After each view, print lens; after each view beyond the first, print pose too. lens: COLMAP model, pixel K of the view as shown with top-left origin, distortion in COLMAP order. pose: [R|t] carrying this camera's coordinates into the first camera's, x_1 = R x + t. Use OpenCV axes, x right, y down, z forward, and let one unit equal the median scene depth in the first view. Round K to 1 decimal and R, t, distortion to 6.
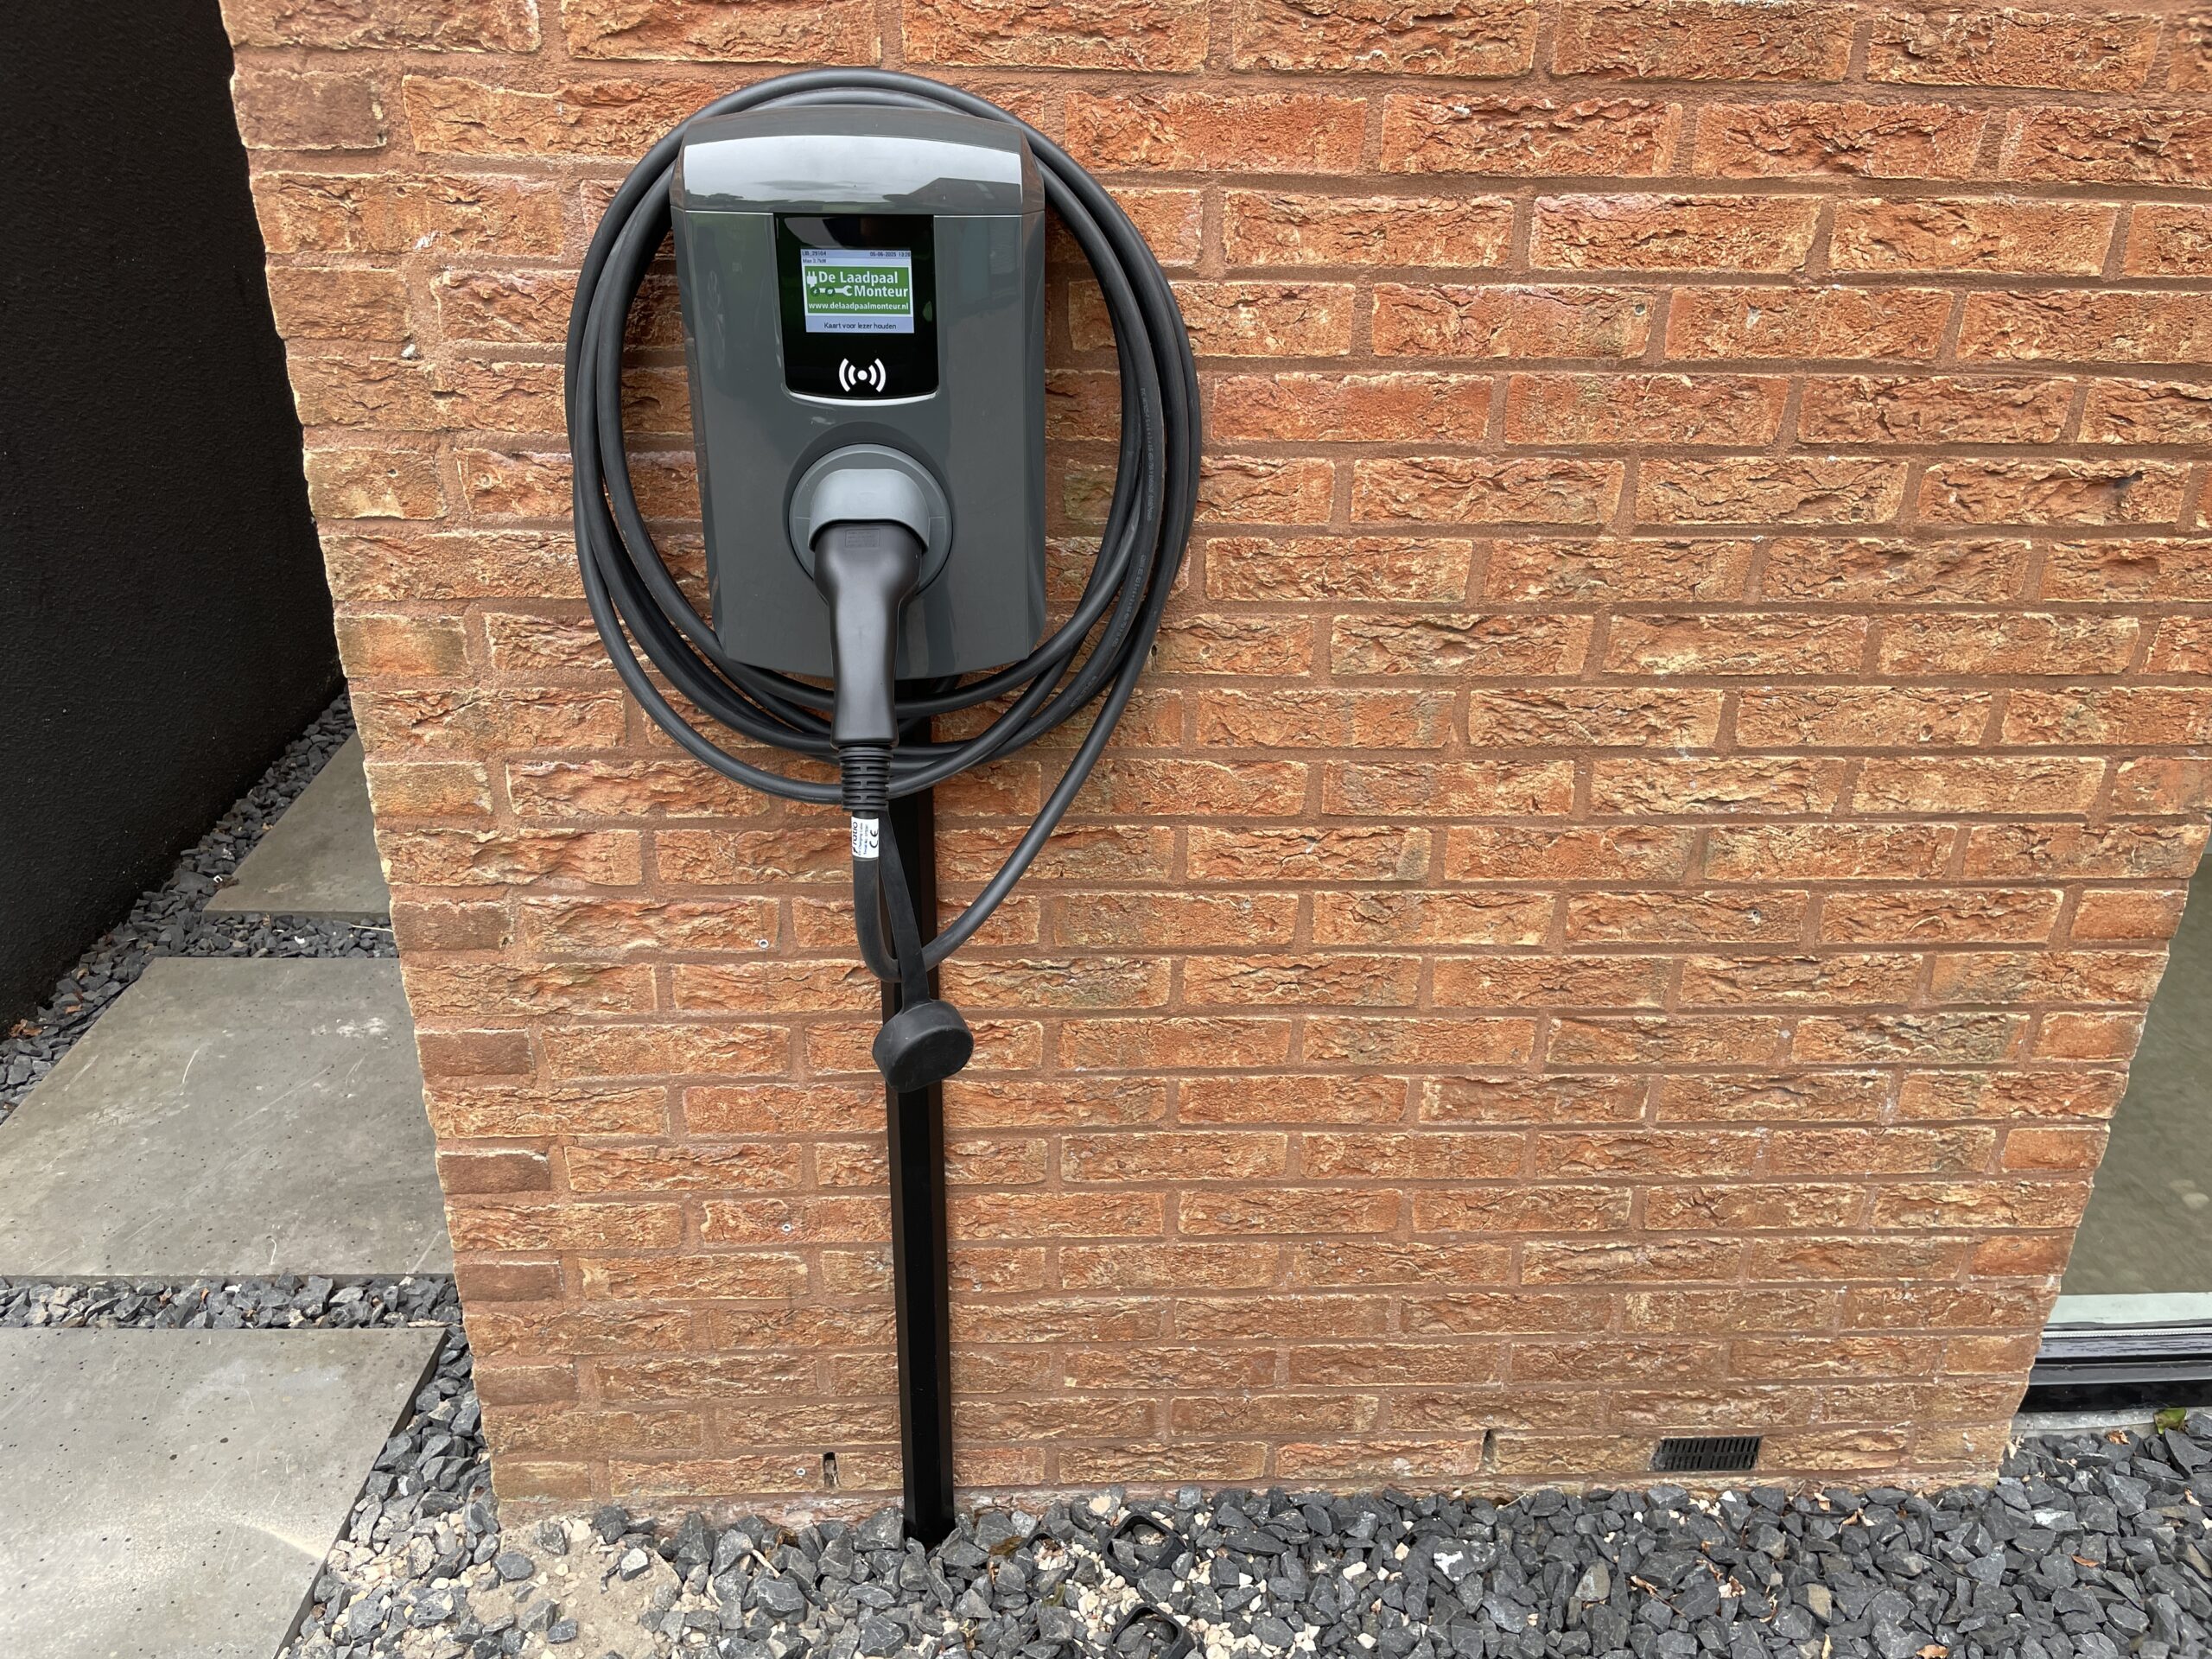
lens RADIAL K [[1727.4, 0, 1120.6], [0, 1727.4, 830.8], [0, 0, 1]] dist [0.057588, -0.094332]
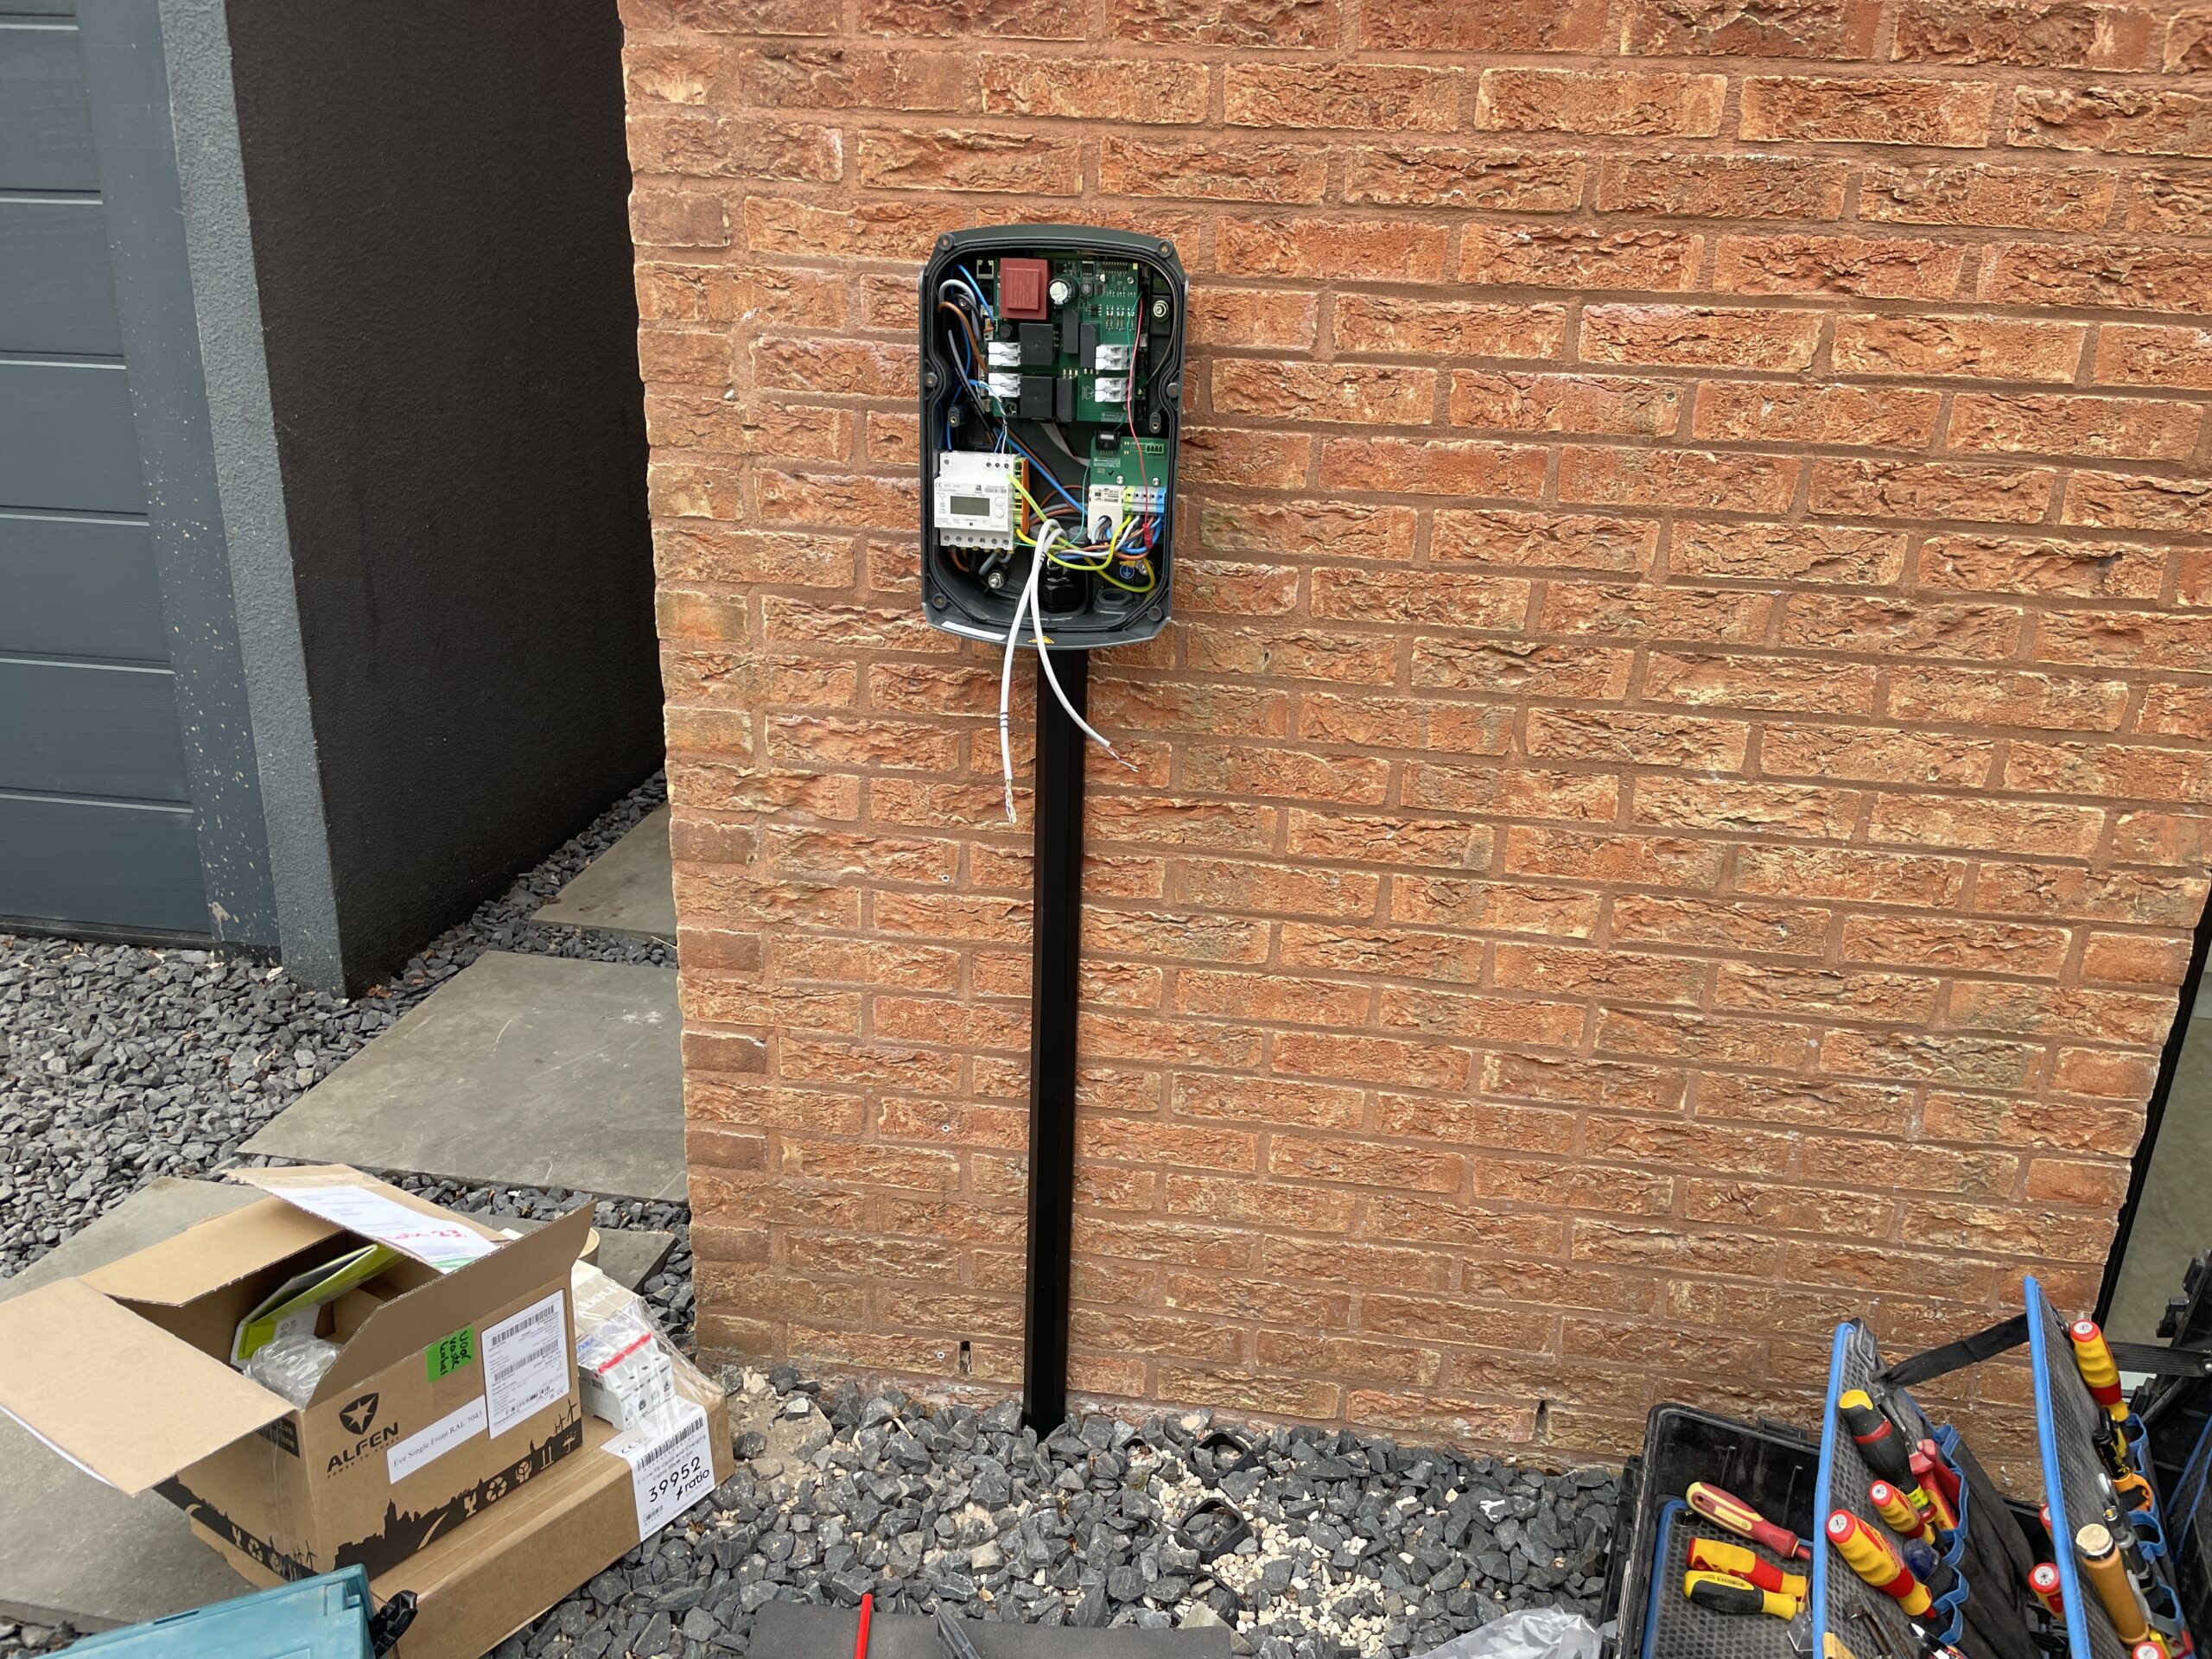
lens RADIAL K [[1727.4, 0, 1111.7], [0, 1727.4, 844.1], [0, 0, 1]] dist [0.057588, -0.094332]
pose [[0.982598, 0.077478, -0.168812, 0.122509], [-0.094768, 0.990773, -0.096887, 0.151428], [0.159748, 0.111199, 0.980875, -0.213226]]
